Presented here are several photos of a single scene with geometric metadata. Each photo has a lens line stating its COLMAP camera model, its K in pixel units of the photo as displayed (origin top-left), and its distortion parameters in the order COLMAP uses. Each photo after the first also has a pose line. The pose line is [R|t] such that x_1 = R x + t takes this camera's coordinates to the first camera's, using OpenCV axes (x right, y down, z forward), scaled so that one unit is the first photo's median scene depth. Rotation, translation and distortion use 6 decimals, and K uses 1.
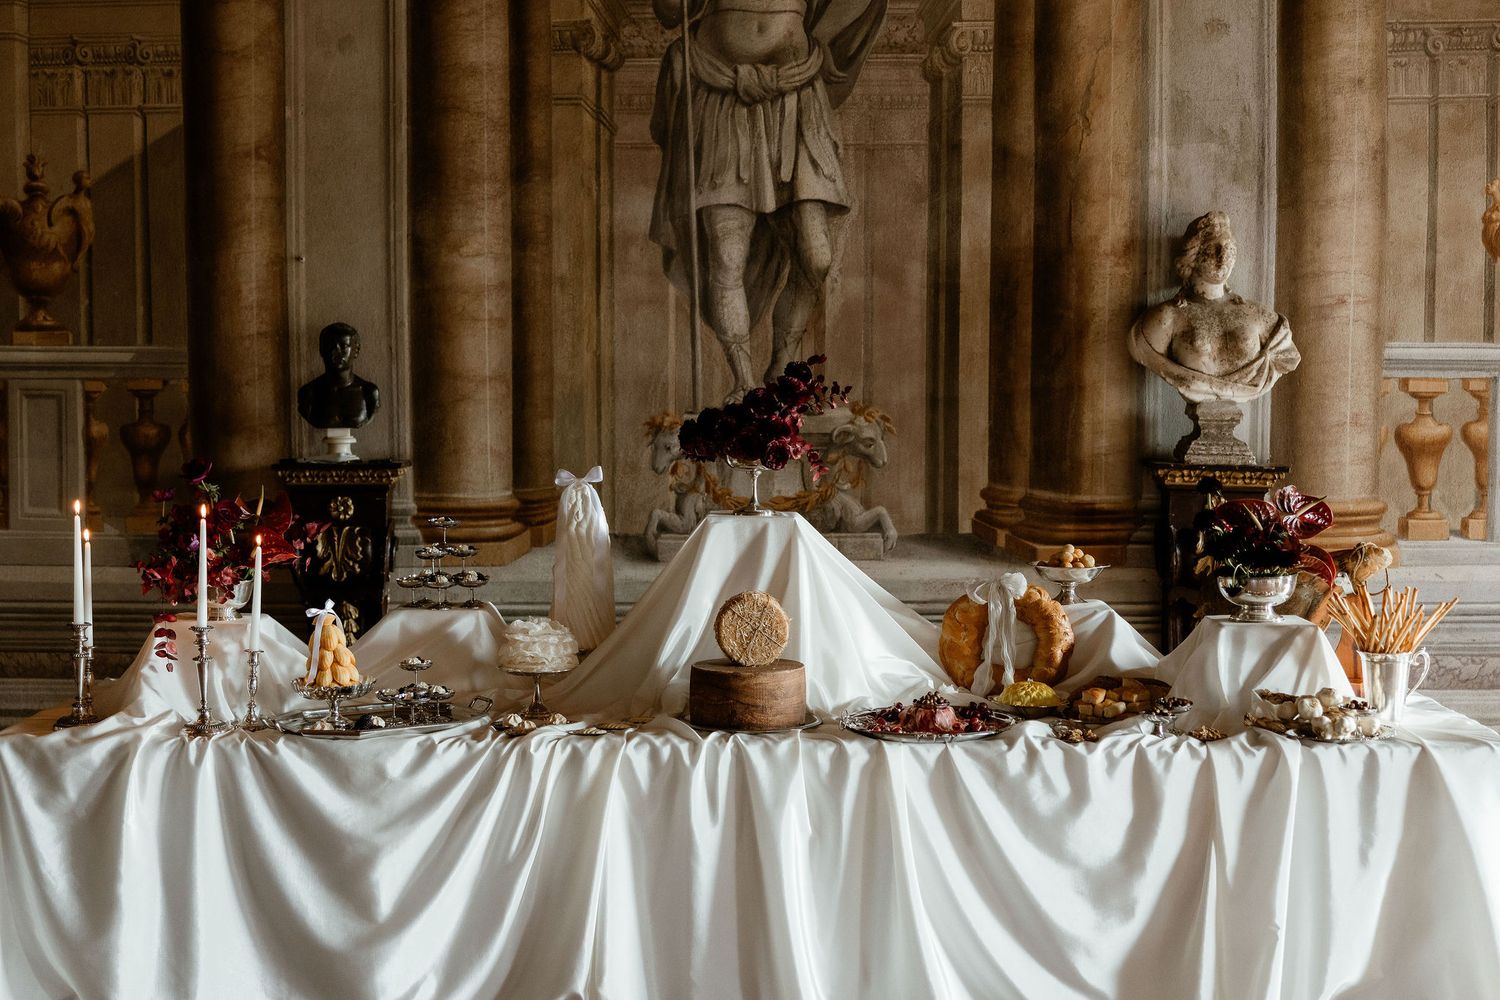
lens RADIAL K [[2235.3, 0, 750.0], [0, 2235.3, 500.0], [0, 0, 1]] dist [-0.007005, 0.038585]
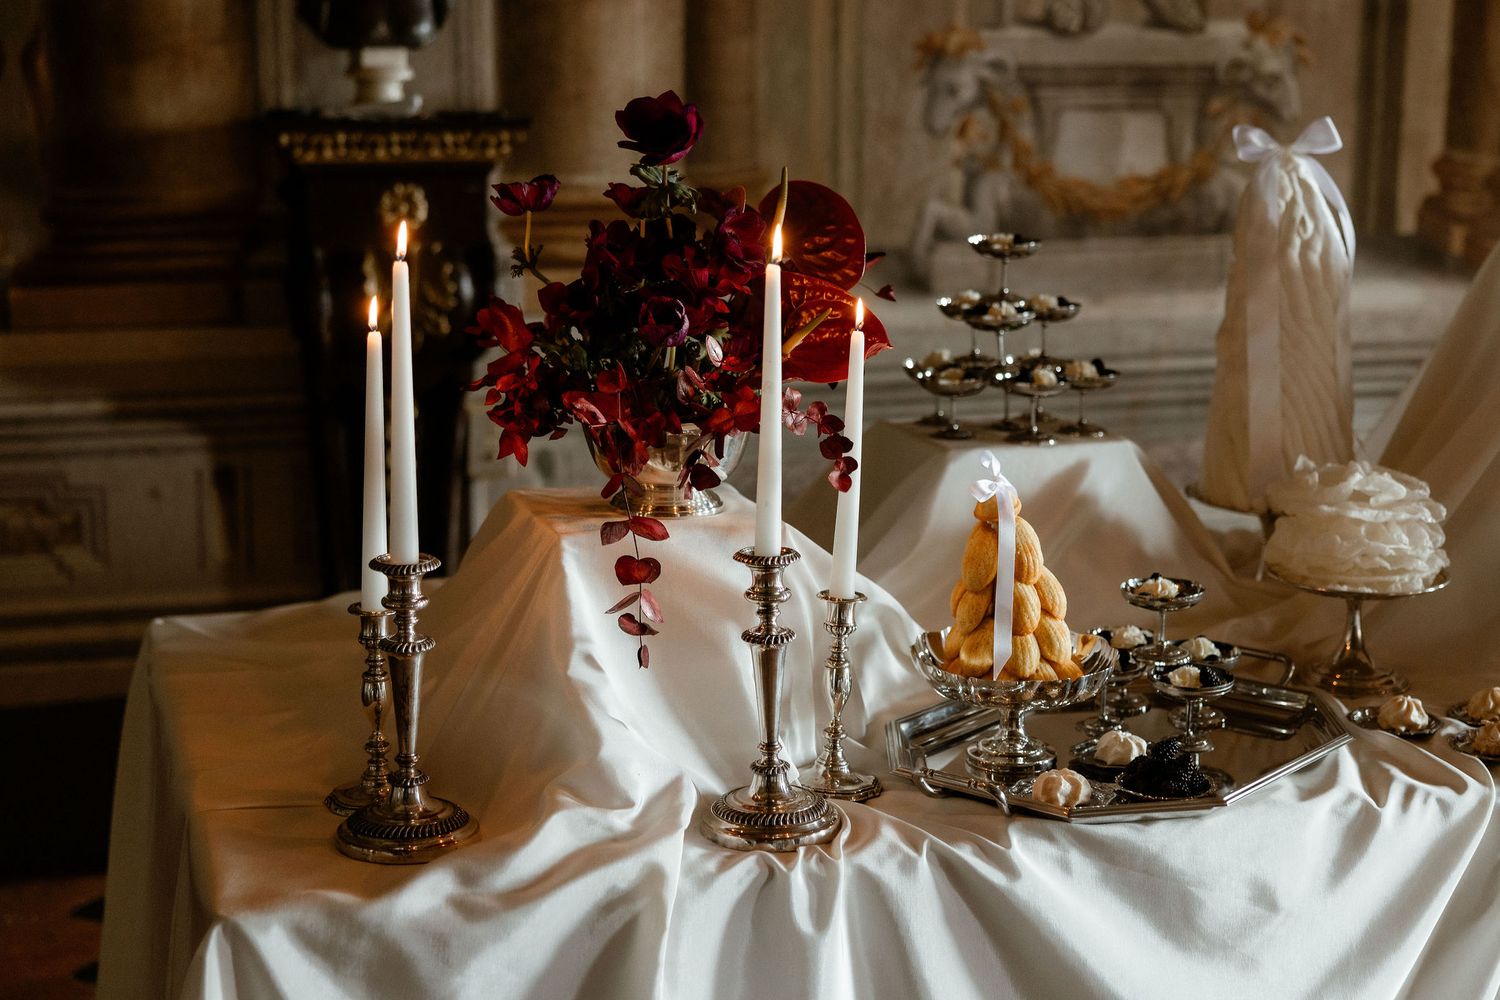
lens RADIAL K [[2288.0, 0, 845.8], [0, 2288.0, 496.6], [0, 0, 1]] dist [0.016199, 0.056068]
pose [[0.943030, -0.056523, 0.327872, -0.257299], [0.009440, 0.989612, 0.143453, -0.005079], [-0.332574, -0.132185, 0.933767, 0.460843]]
